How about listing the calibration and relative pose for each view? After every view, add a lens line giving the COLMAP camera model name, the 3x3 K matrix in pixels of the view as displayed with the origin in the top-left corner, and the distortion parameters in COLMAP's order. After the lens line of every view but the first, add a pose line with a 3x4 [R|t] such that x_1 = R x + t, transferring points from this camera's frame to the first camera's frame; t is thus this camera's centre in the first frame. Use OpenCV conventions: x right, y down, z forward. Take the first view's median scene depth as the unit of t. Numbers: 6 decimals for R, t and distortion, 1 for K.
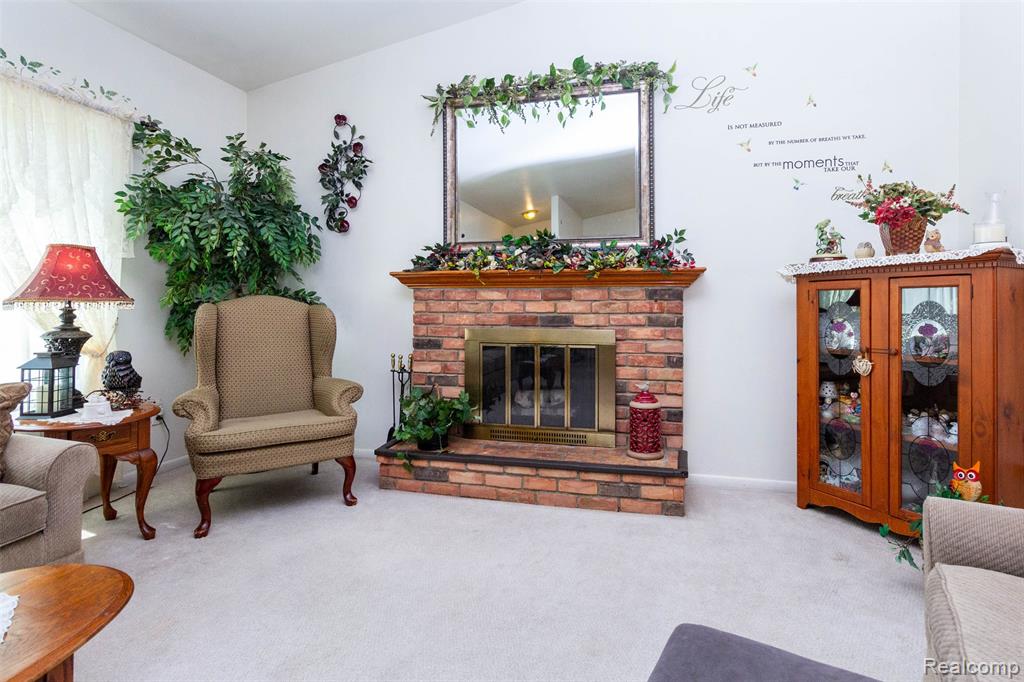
lens RADIAL K [[481.9, 0, 546.1], [0, 481.9, 316.3], [0, 0, 1]] dist [0.005274, -0.000460]
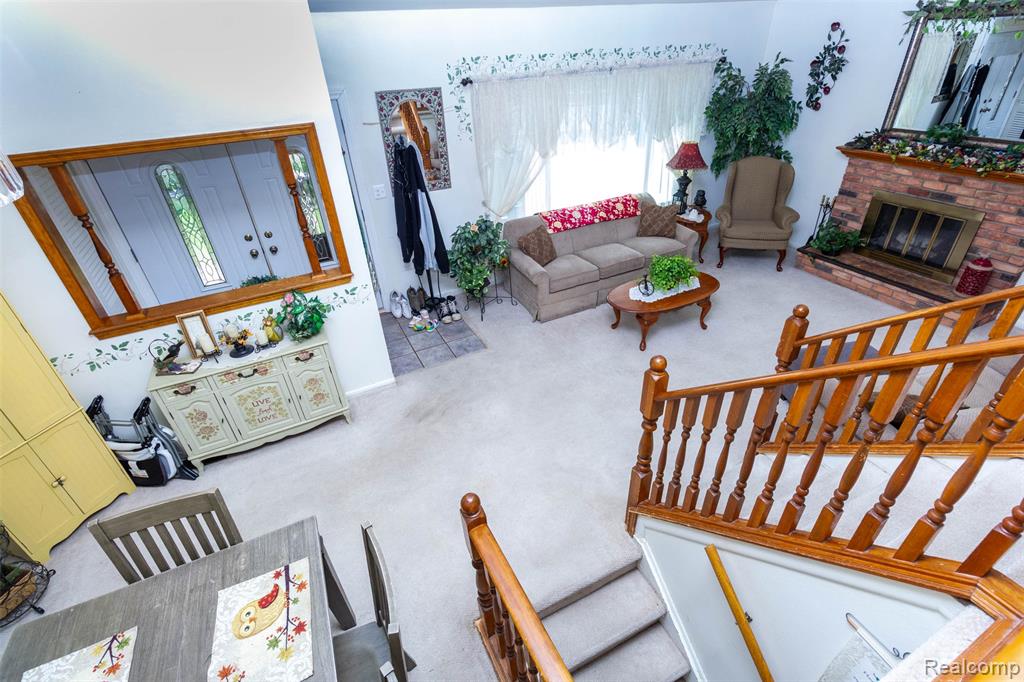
lens RADIAL K [[481.9, 0, 509.9], [0, 481.9, 344.0], [0, 0, 1]] dist [0.005274, -0.000460]
pose [[0.624207, 0.394118, -0.674564, 0.369619], [0.066645, 0.833423, 0.548603, -0.518286], [0.778411, -0.387398, 0.493962, -0.974919]]
